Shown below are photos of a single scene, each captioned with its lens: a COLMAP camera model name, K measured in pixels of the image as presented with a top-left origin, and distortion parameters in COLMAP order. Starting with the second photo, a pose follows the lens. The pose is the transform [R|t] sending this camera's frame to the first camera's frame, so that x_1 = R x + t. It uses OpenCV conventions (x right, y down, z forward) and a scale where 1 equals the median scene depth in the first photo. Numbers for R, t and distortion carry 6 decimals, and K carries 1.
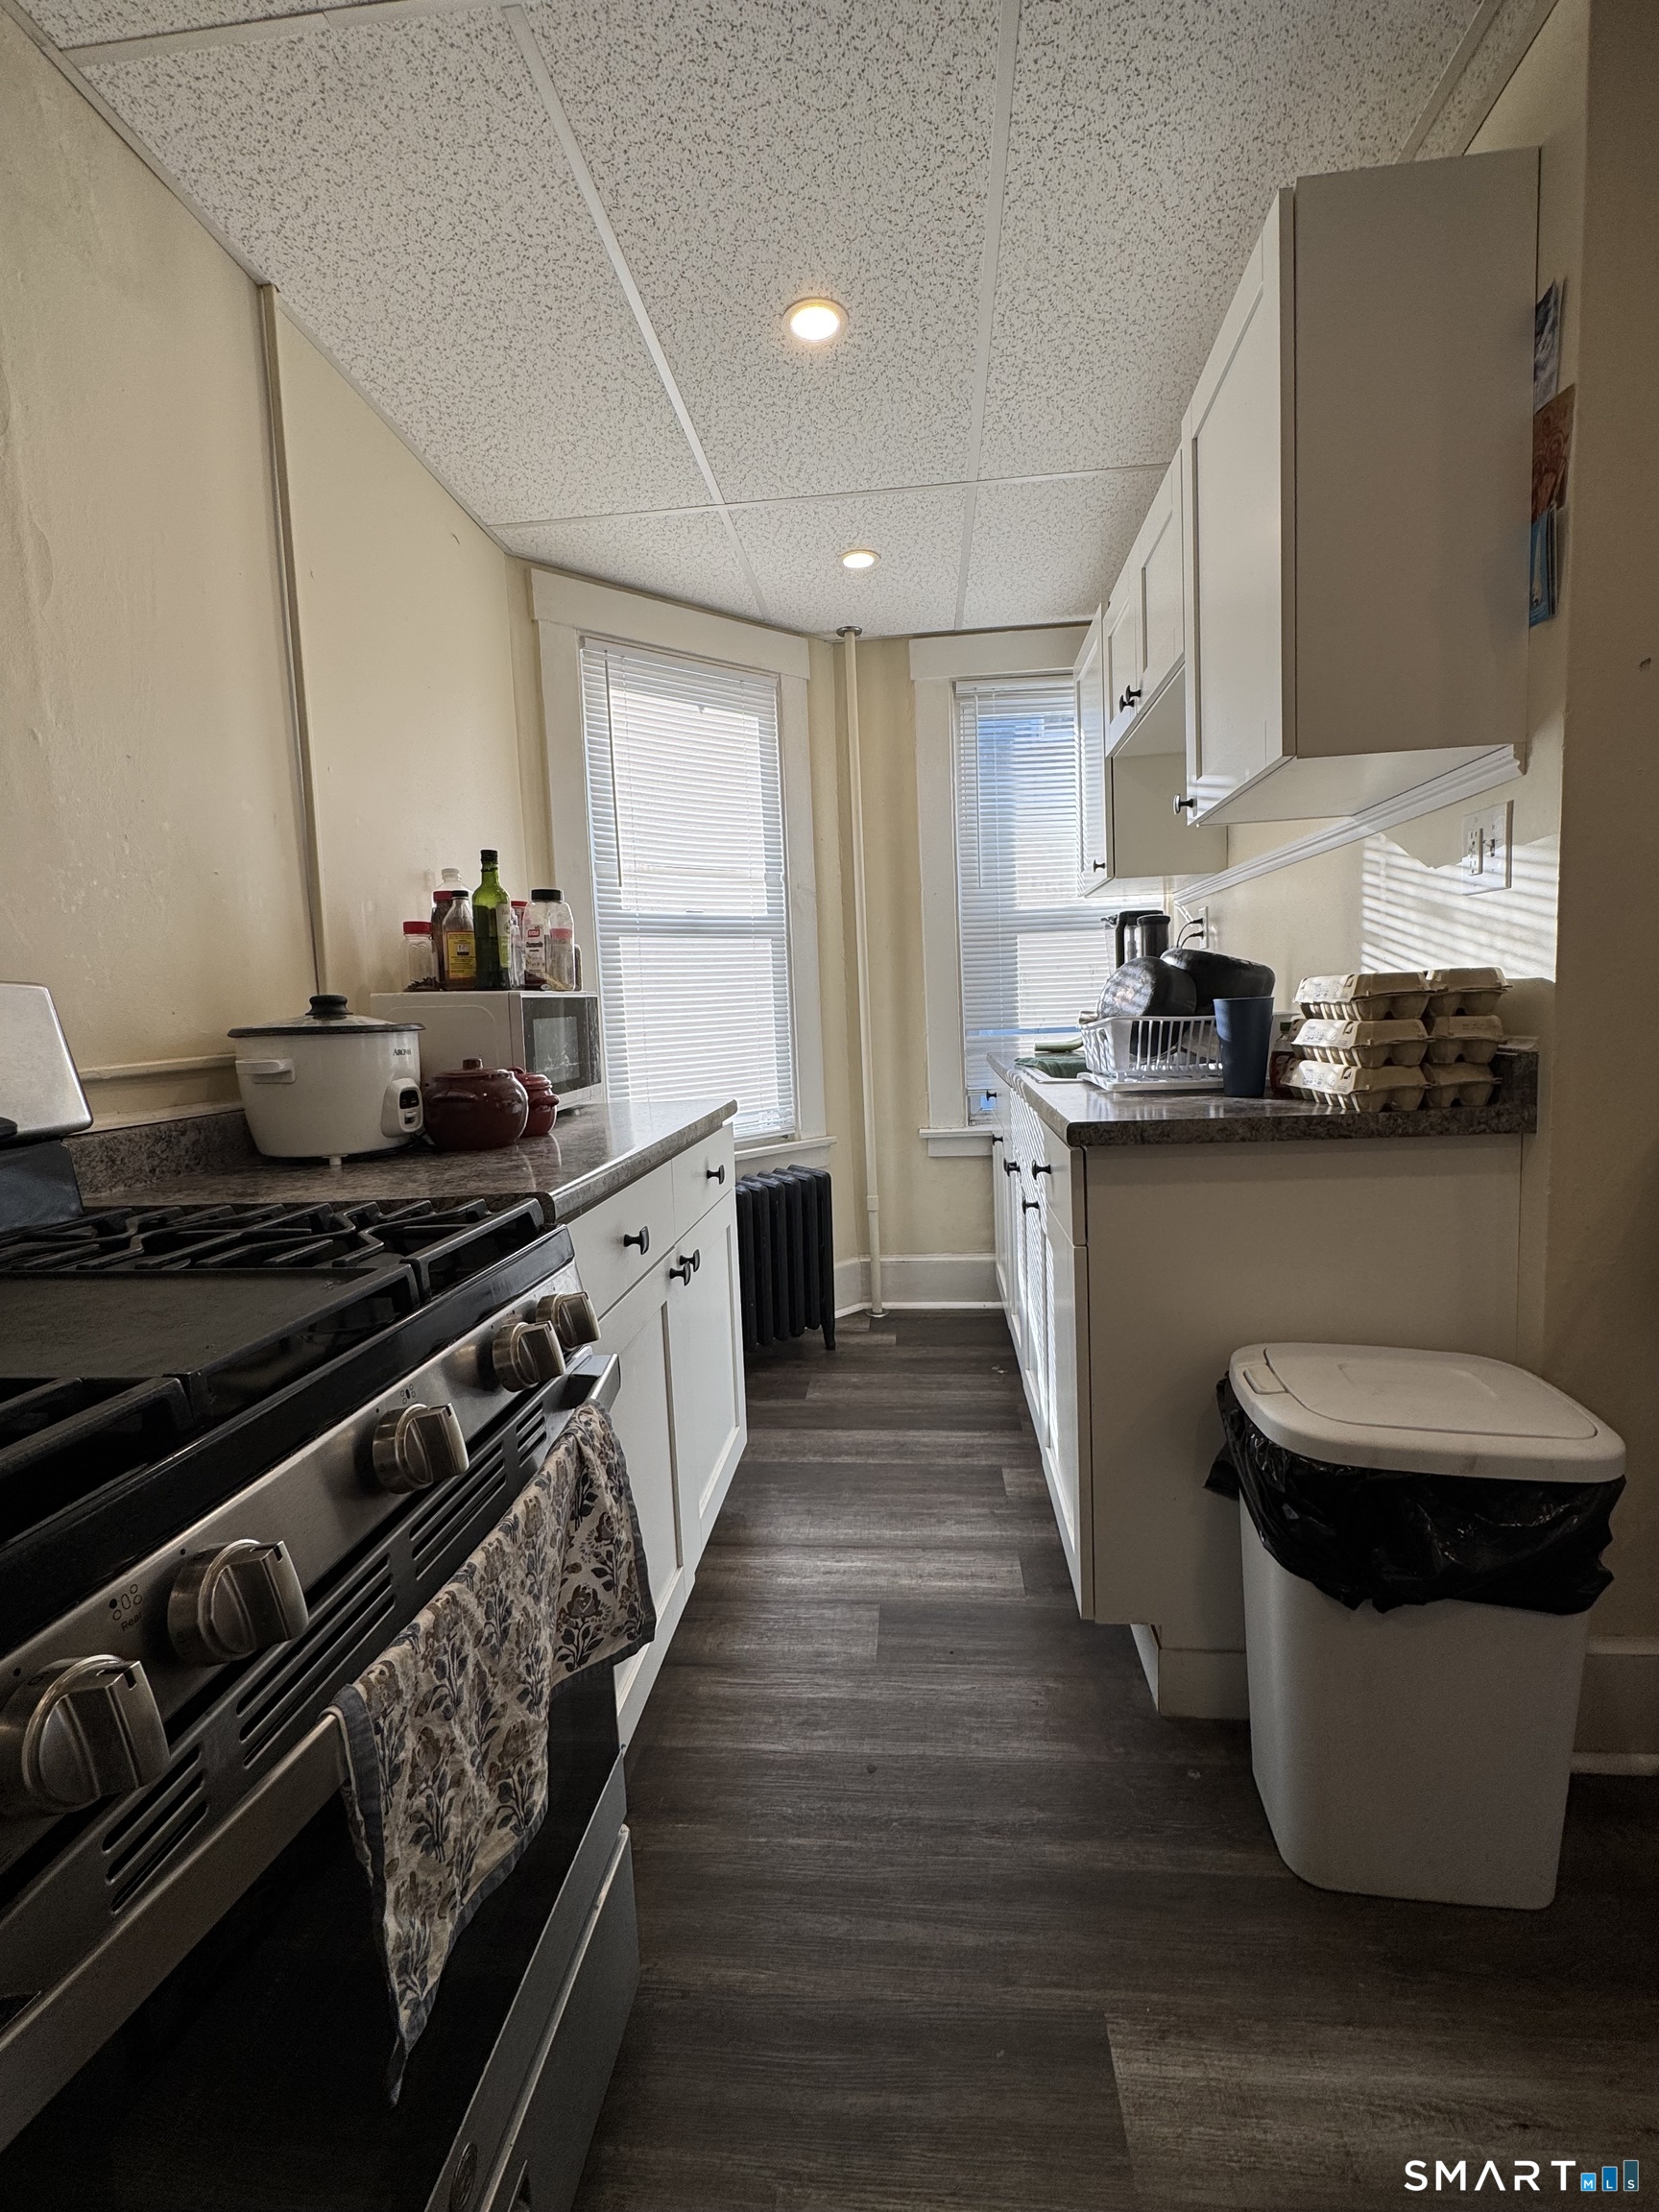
lens RADIAL K [[961.9, 0, 834.4], [0, 961.9, 1102.2], [0, 0, 1]] dist [-0.005611, 0.000277]
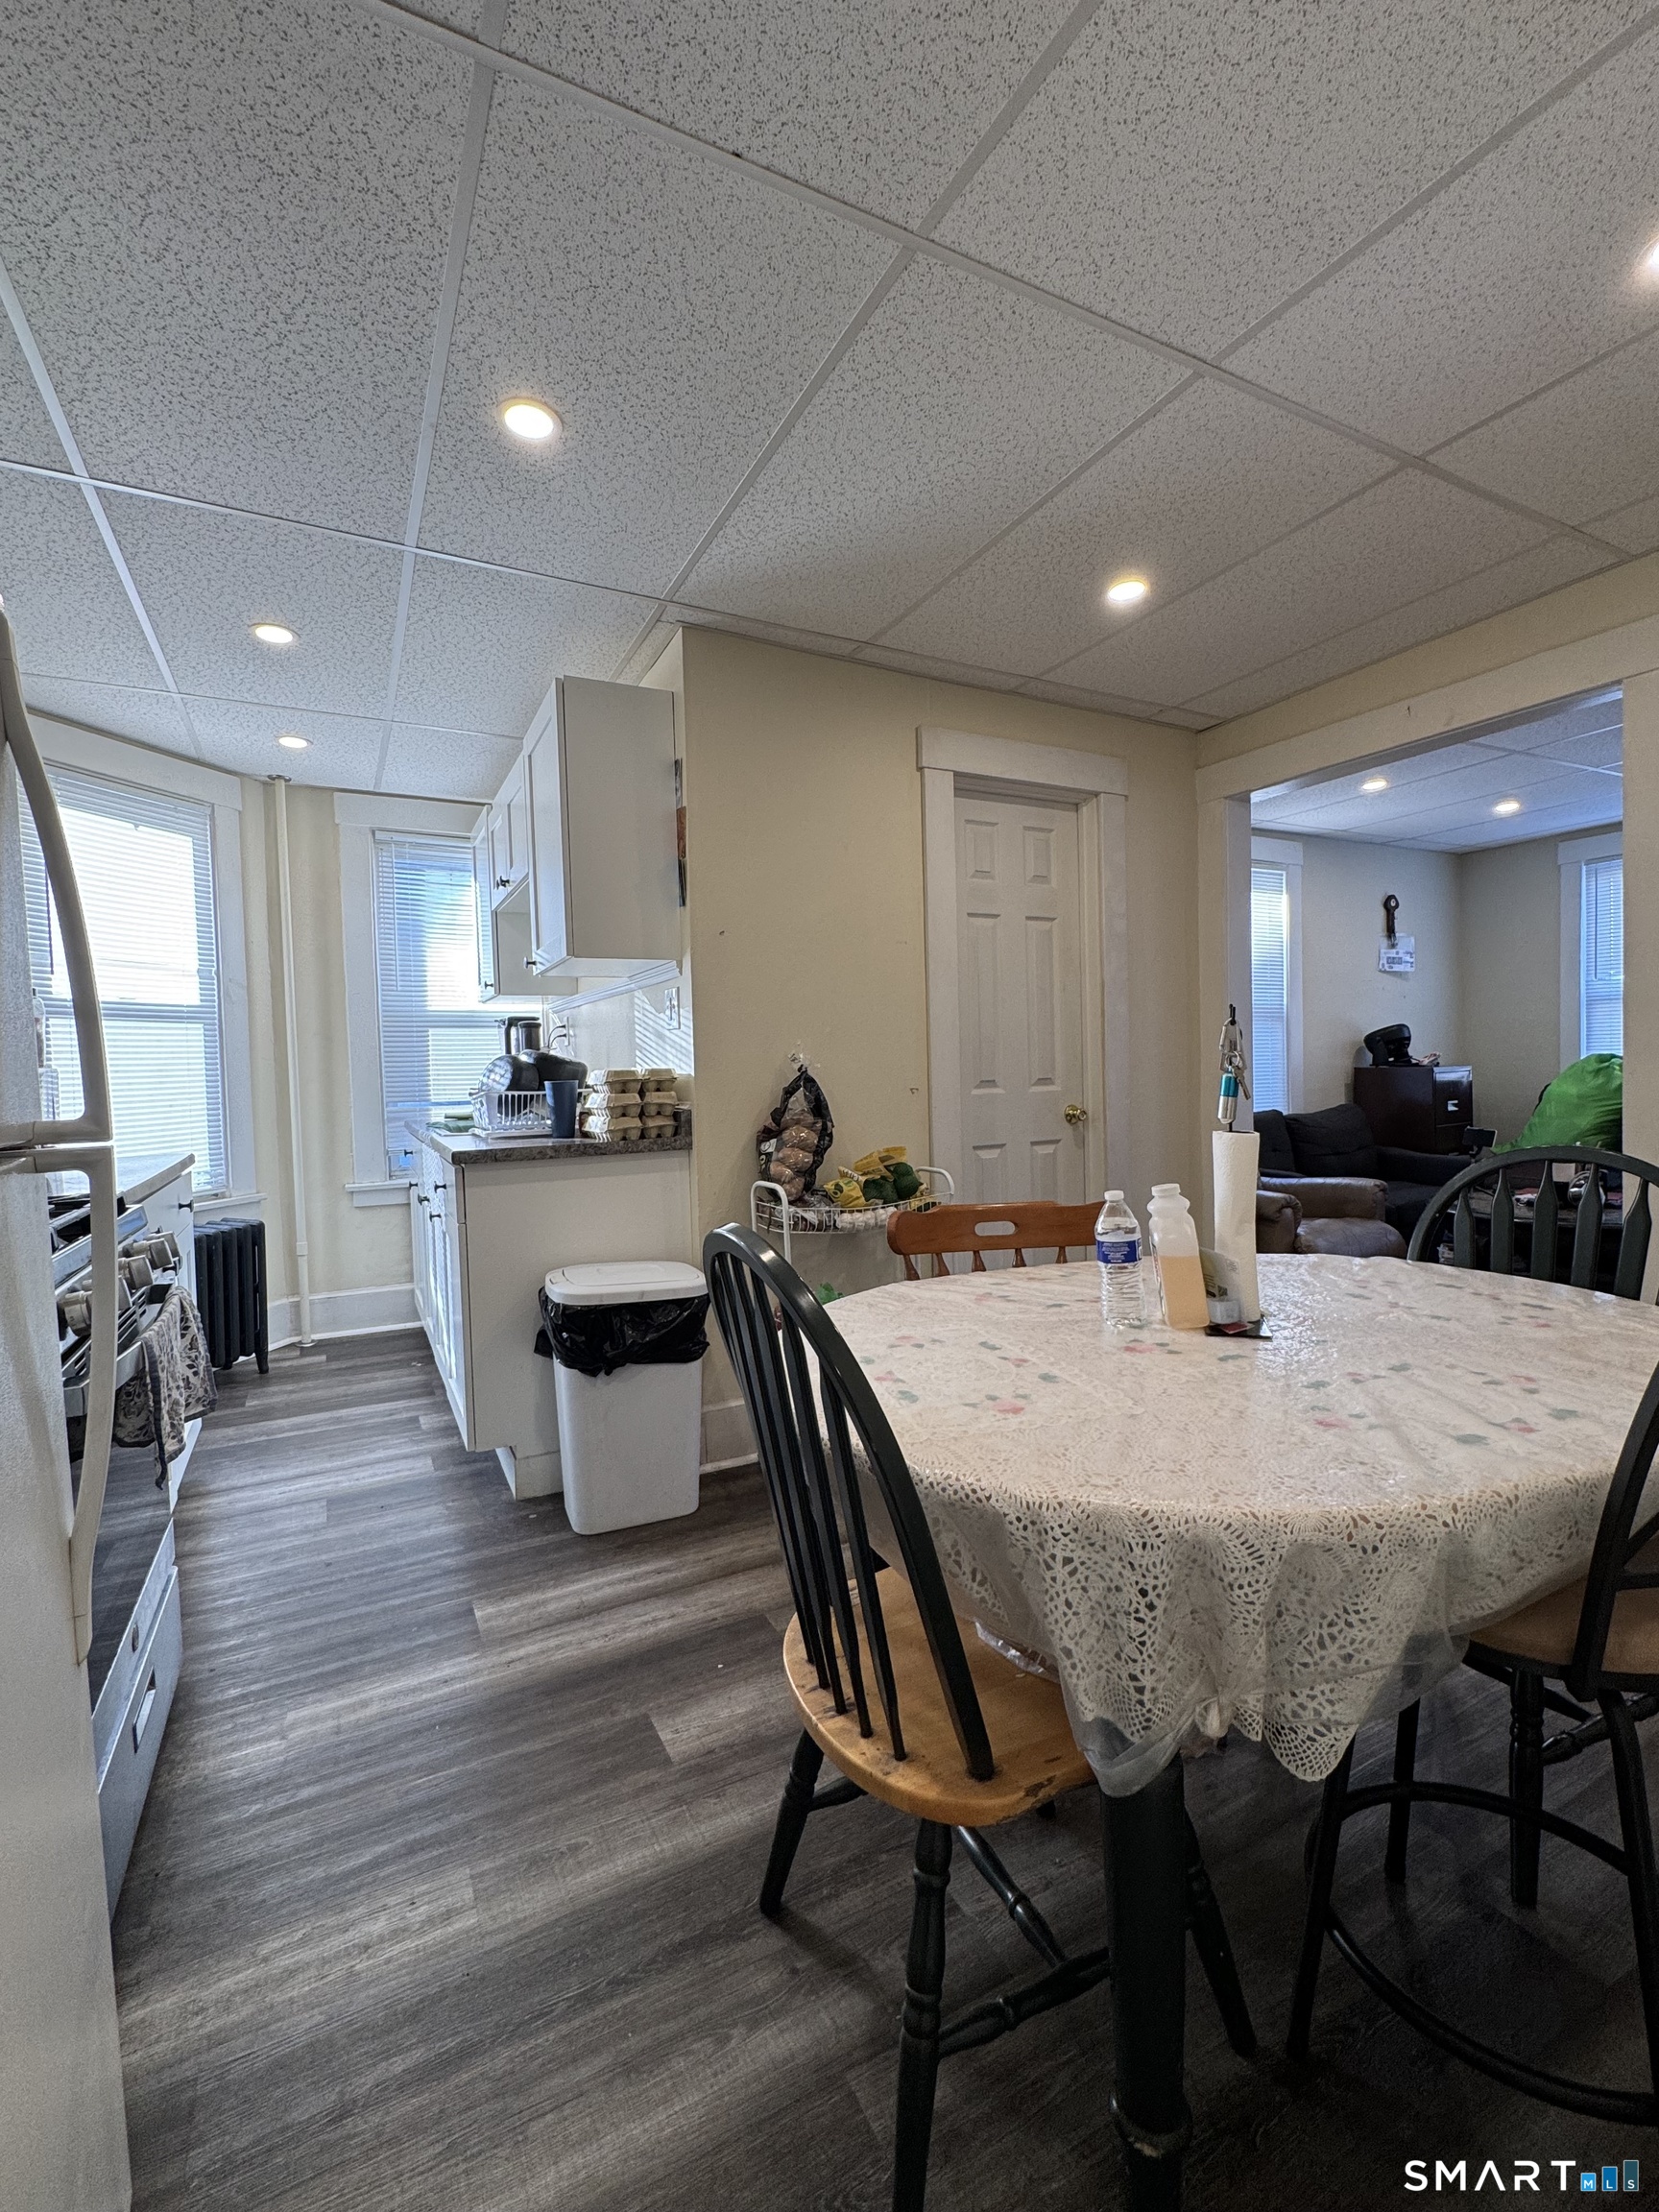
lens RADIAL K [[961.9, 0, 834.4], [0, 961.9, 1102.2], [0, 0, 1]] dist [-0.005611, 0.000277]
pose [[0.840188, 0.000860, 0.542294, -0.075122], [0.042816, 0.996772, -0.067917, 0.050643], [-0.540602, 0.080282, 0.837439, -0.529944]]
